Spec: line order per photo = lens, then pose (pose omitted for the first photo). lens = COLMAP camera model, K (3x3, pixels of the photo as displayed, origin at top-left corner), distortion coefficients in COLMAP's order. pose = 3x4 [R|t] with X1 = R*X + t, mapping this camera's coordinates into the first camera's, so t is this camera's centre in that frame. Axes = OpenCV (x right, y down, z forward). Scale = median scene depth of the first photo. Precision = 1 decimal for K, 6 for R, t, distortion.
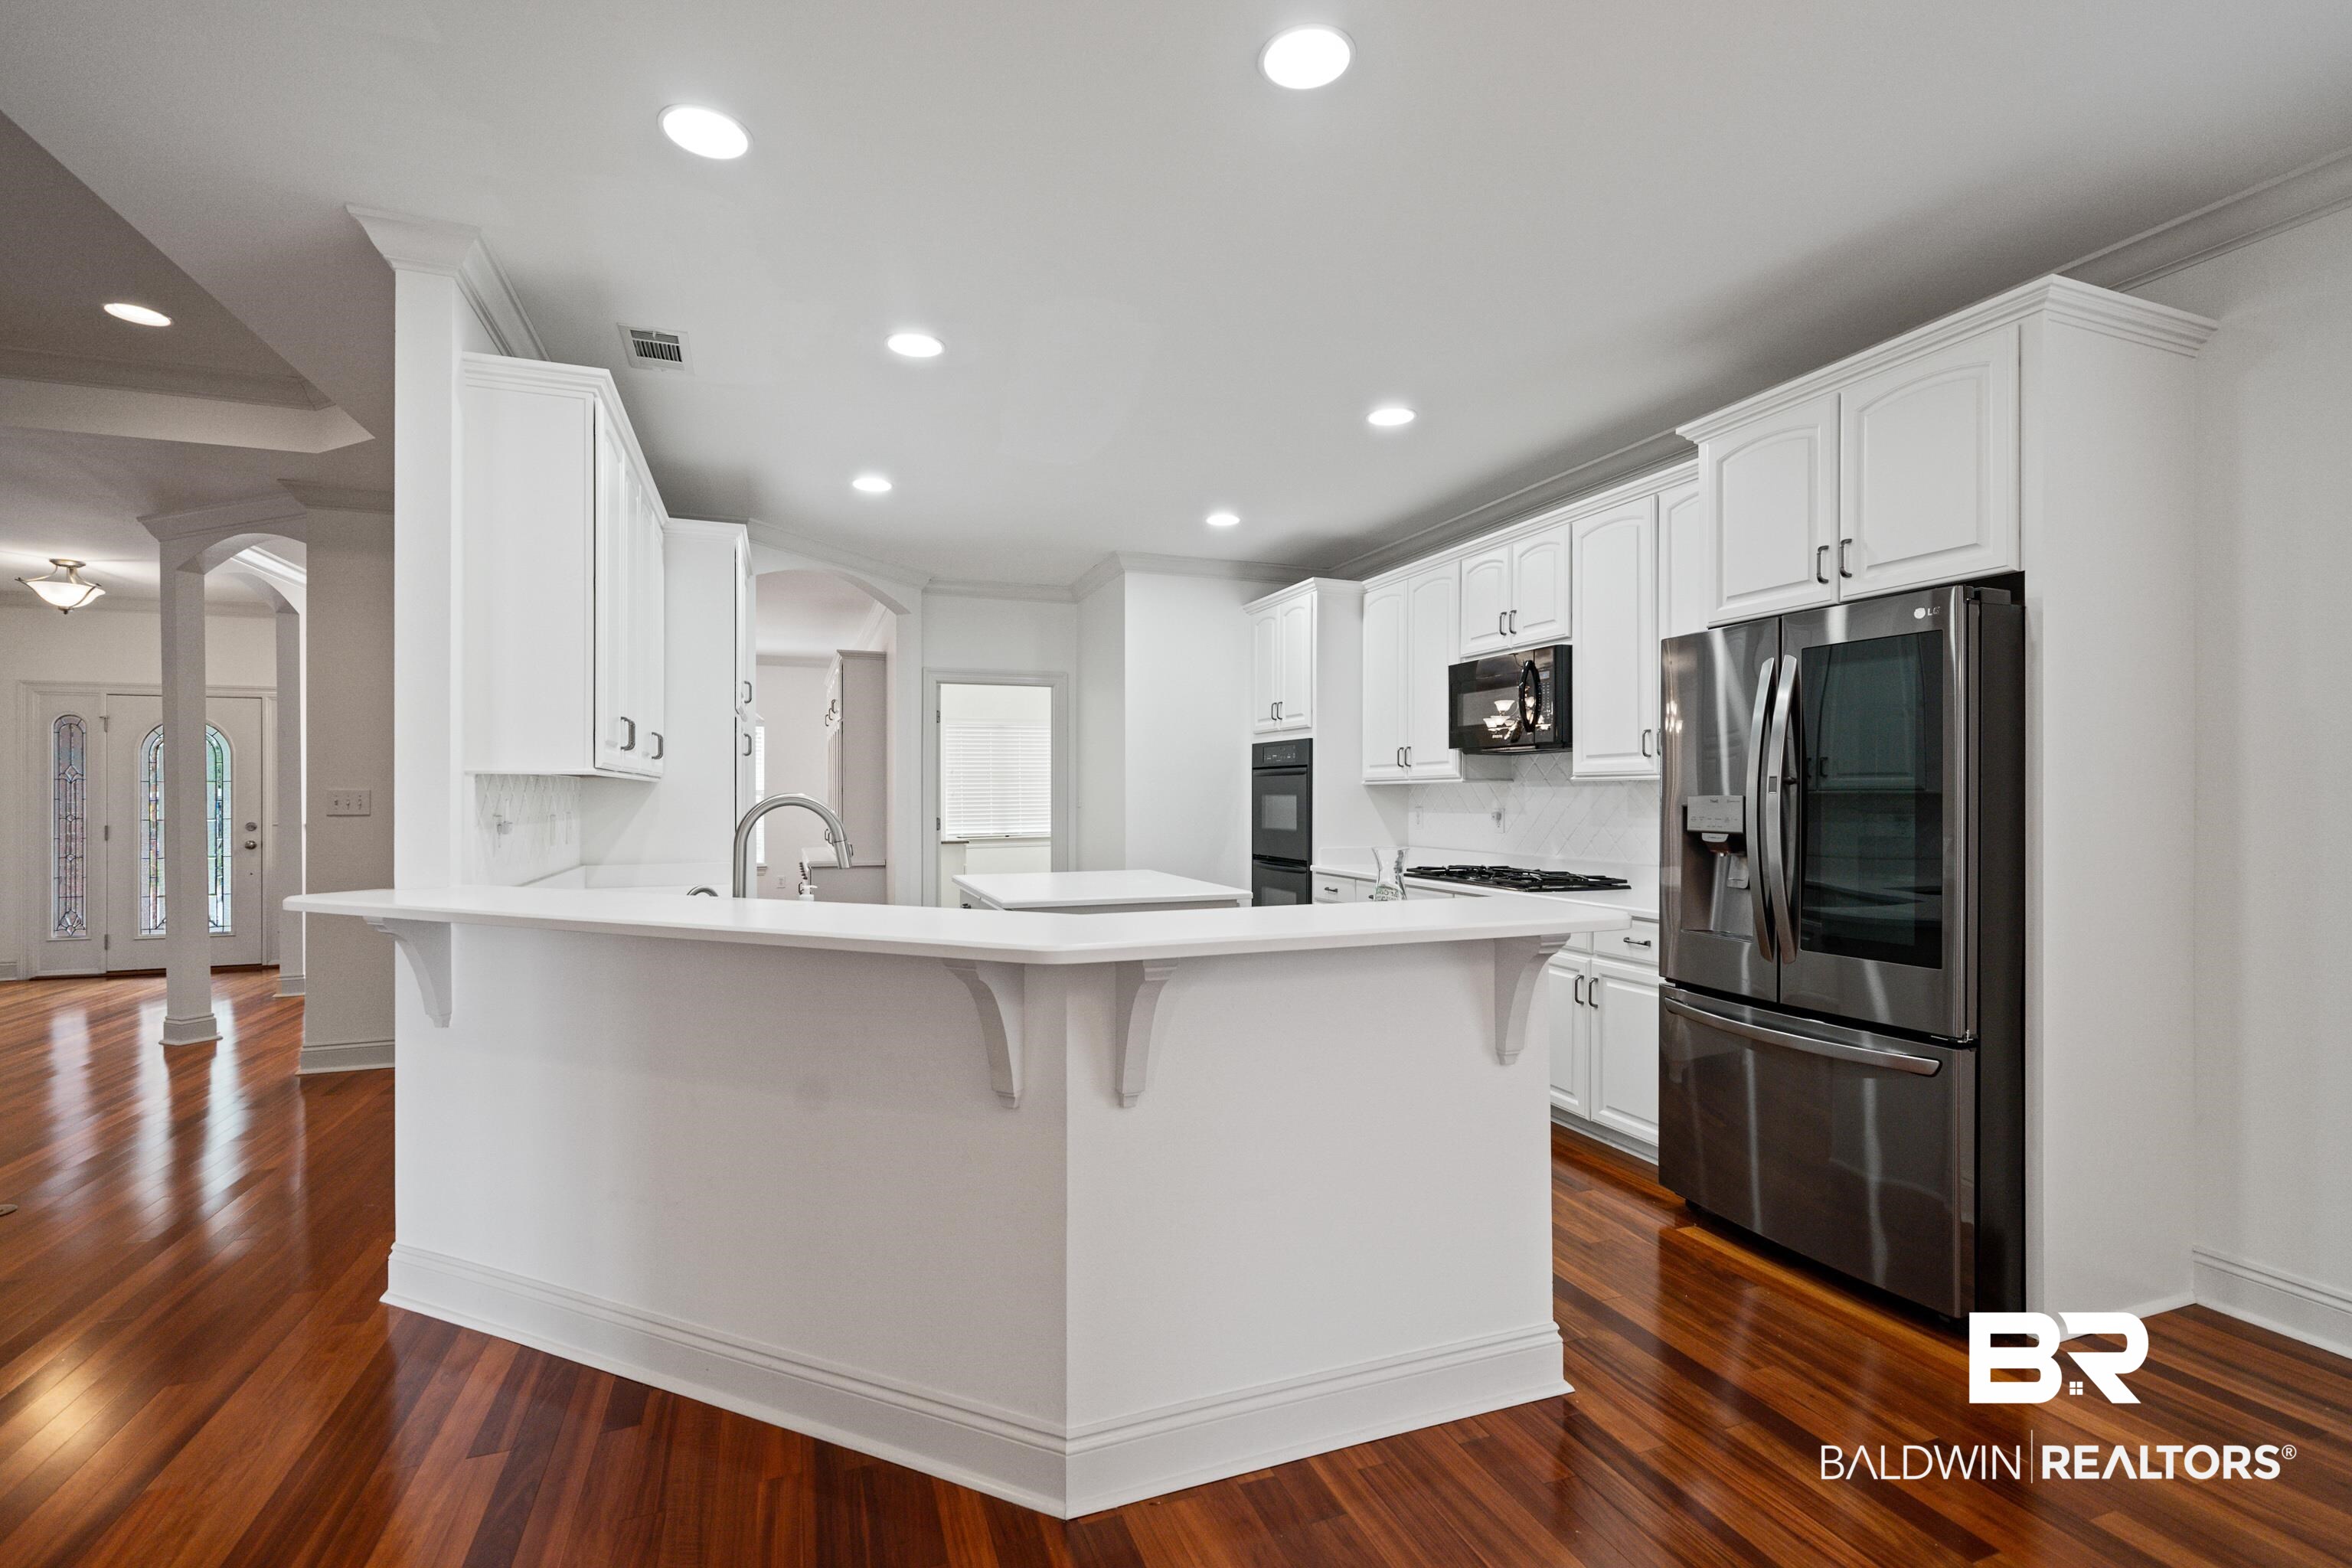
lens RADIAL K [[1047.2, 0, 1175.4], [0, 1047.2, 795.3], [0, 0, 1]] dist [0.002484, -0.000424]
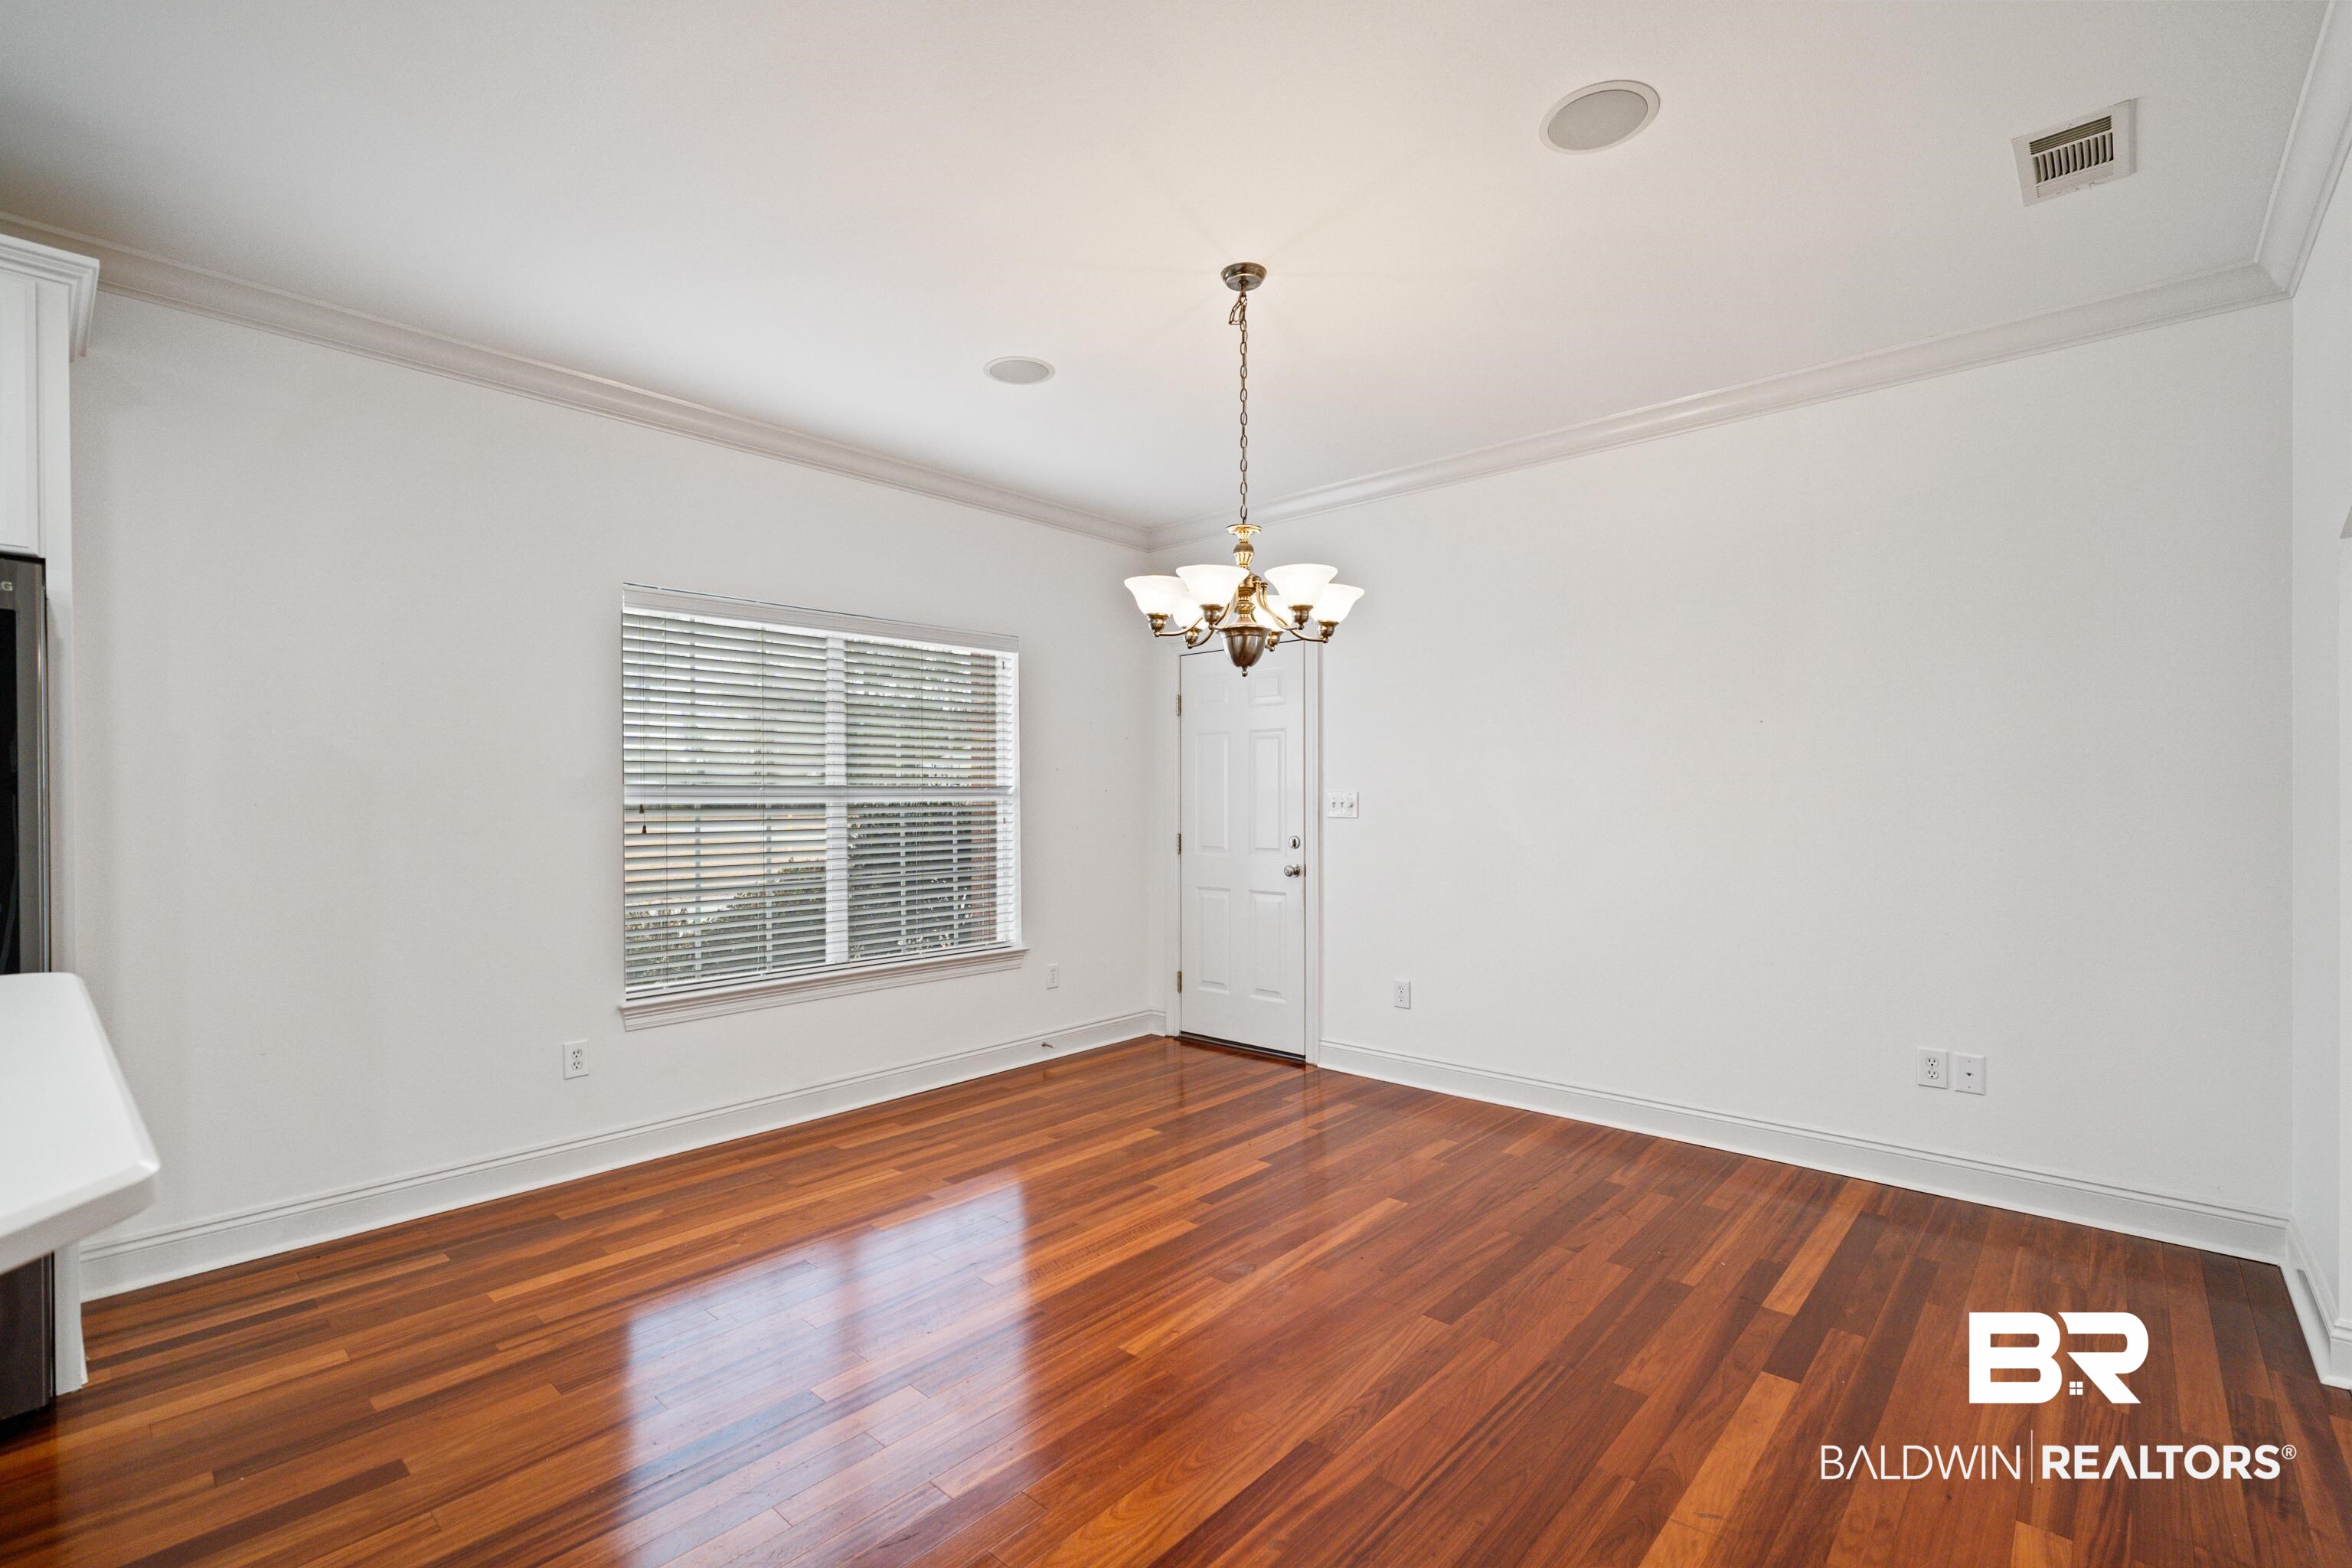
lens RADIAL K [[1046.2, 0, 1176.3], [0, 1046.2, 802.9], [0, 0, 1]] dist [0.004921, -0.000065]
pose [[-0.458104, 0.001280, 0.888898, -0.357396], [0.005850, 0.999982, 0.001575, 0.000967], [-0.888879, 0.005922, -0.458103, 0.430615]]
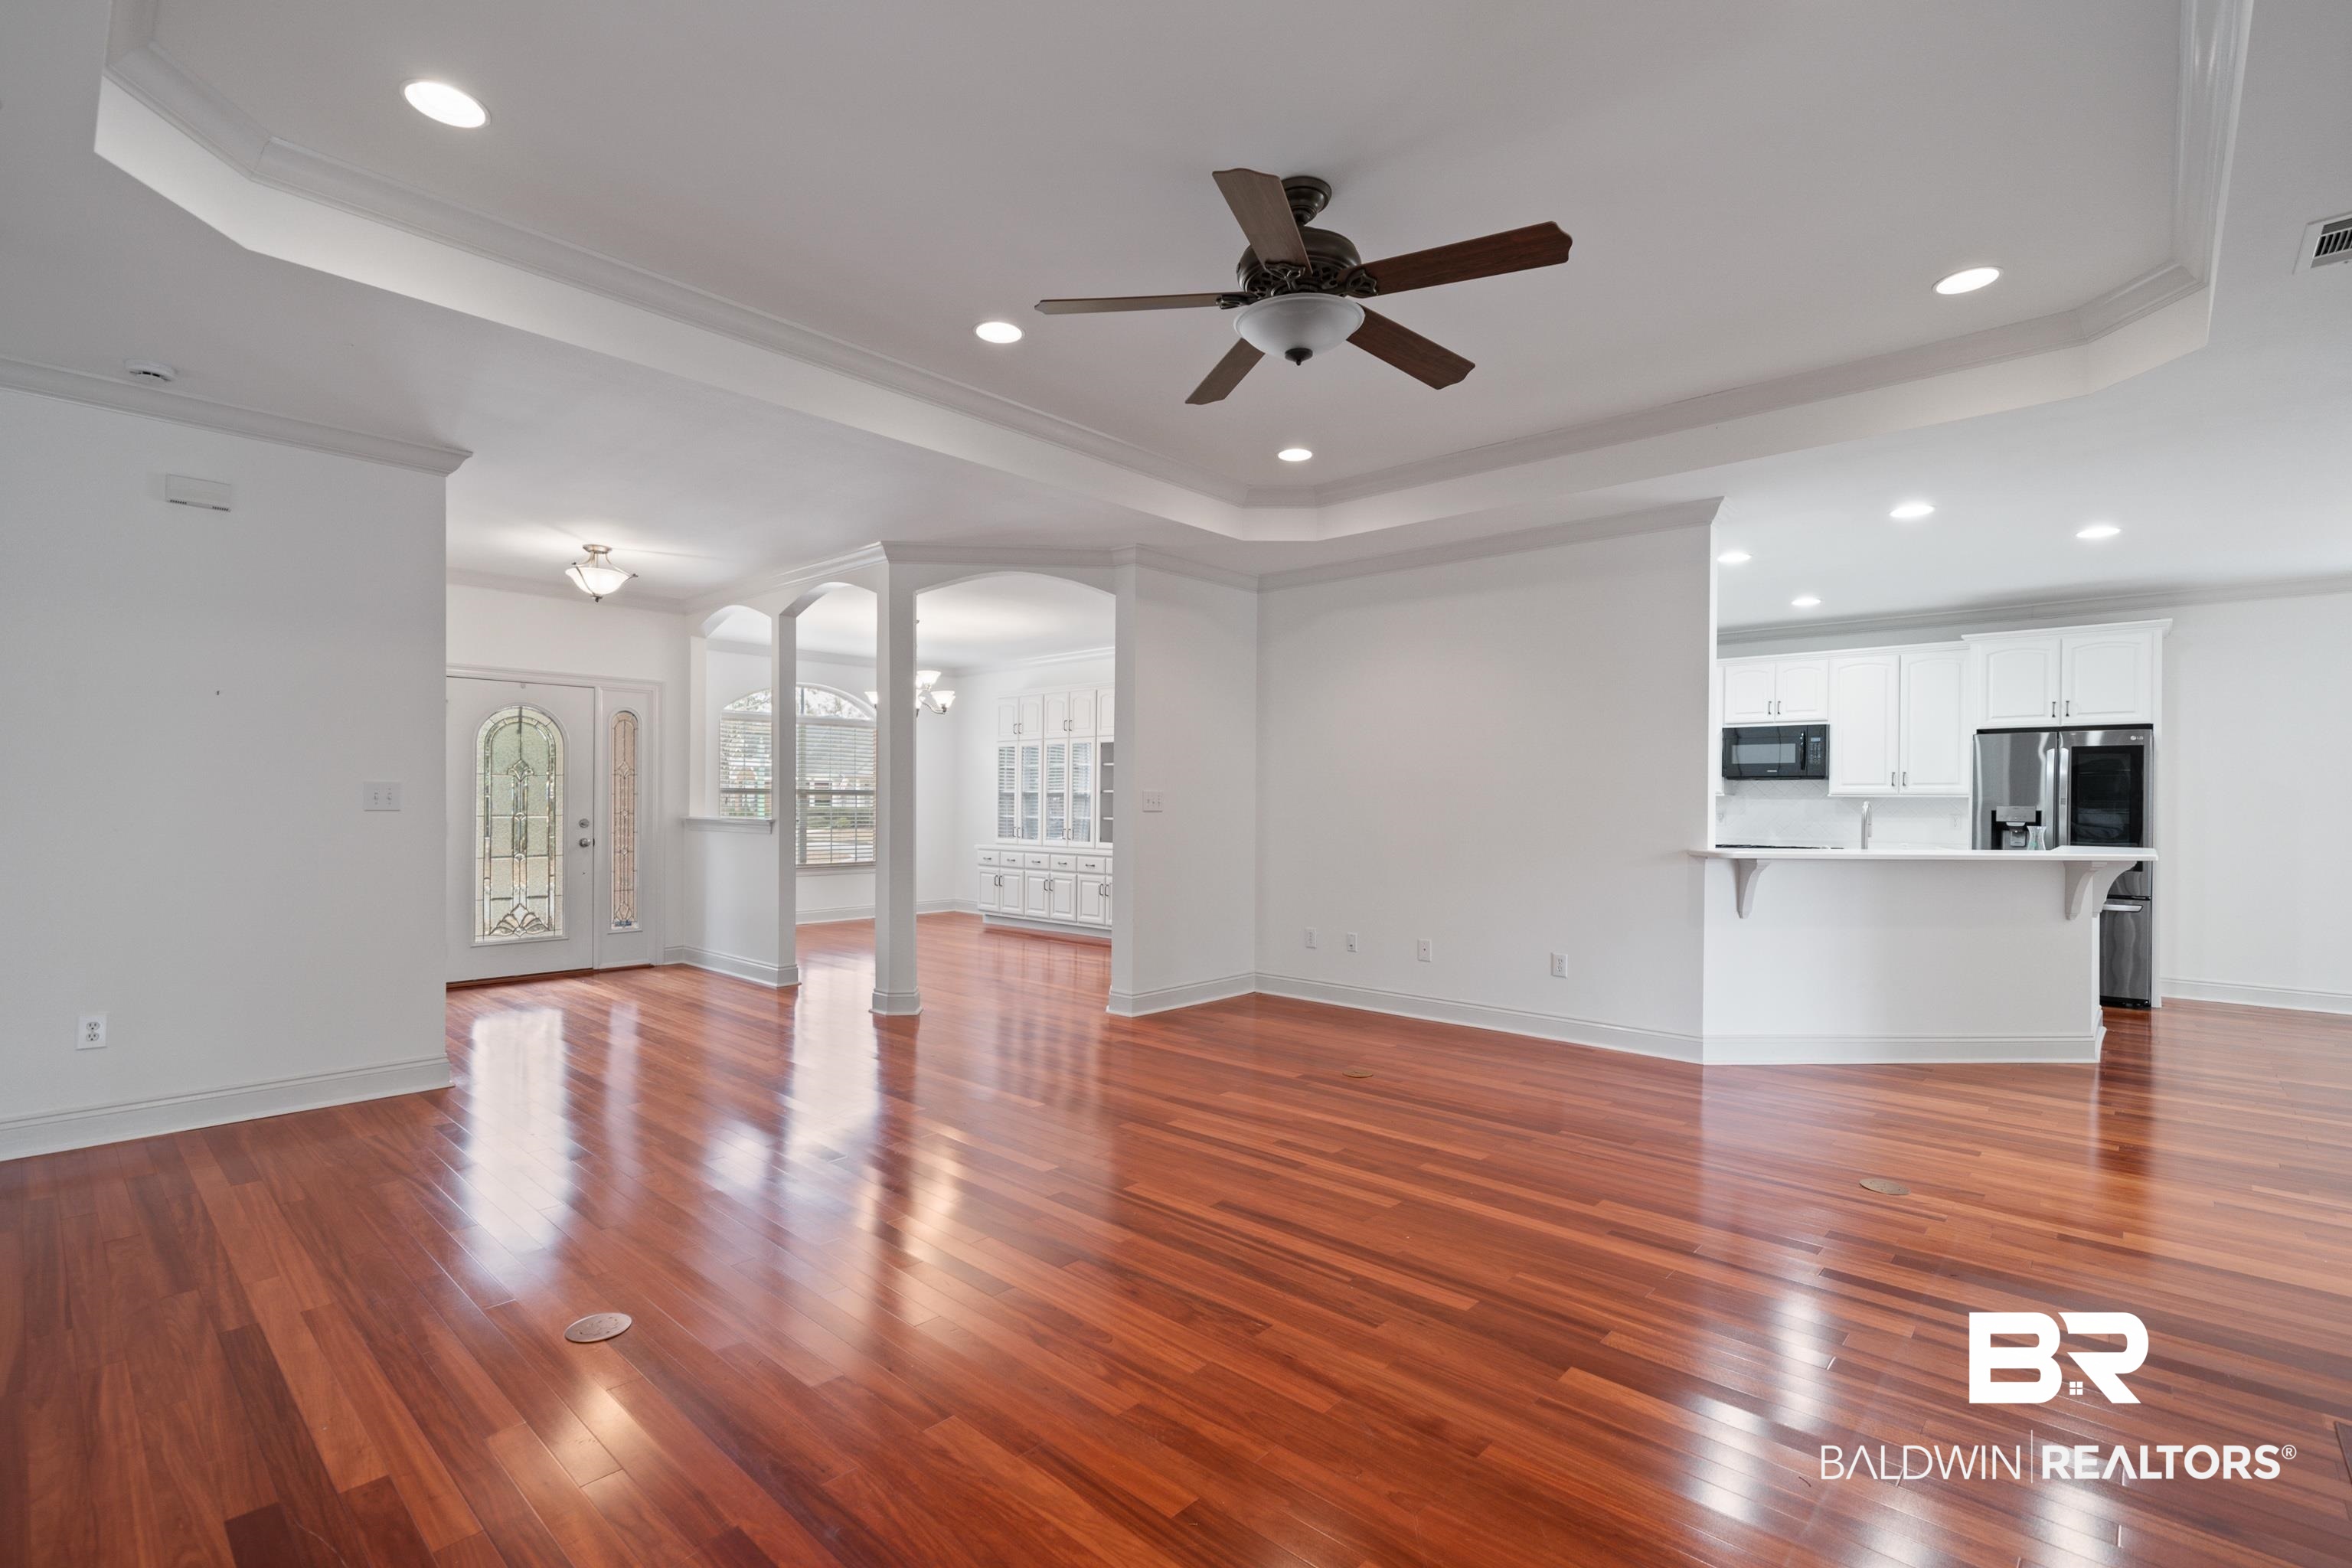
lens RADIAL K [[1046.2, 0, 1176.3], [0, 1046.2, 802.9], [0, 0, 1]] dist [0.004921, -0.000065]
pose [[0.890855, 0.009115, 0.454195, -2.098235], [-0.011317, 0.999934, 0.002130, 0.009197], [-0.454146, -0.007037, 0.890900, -0.204701]]
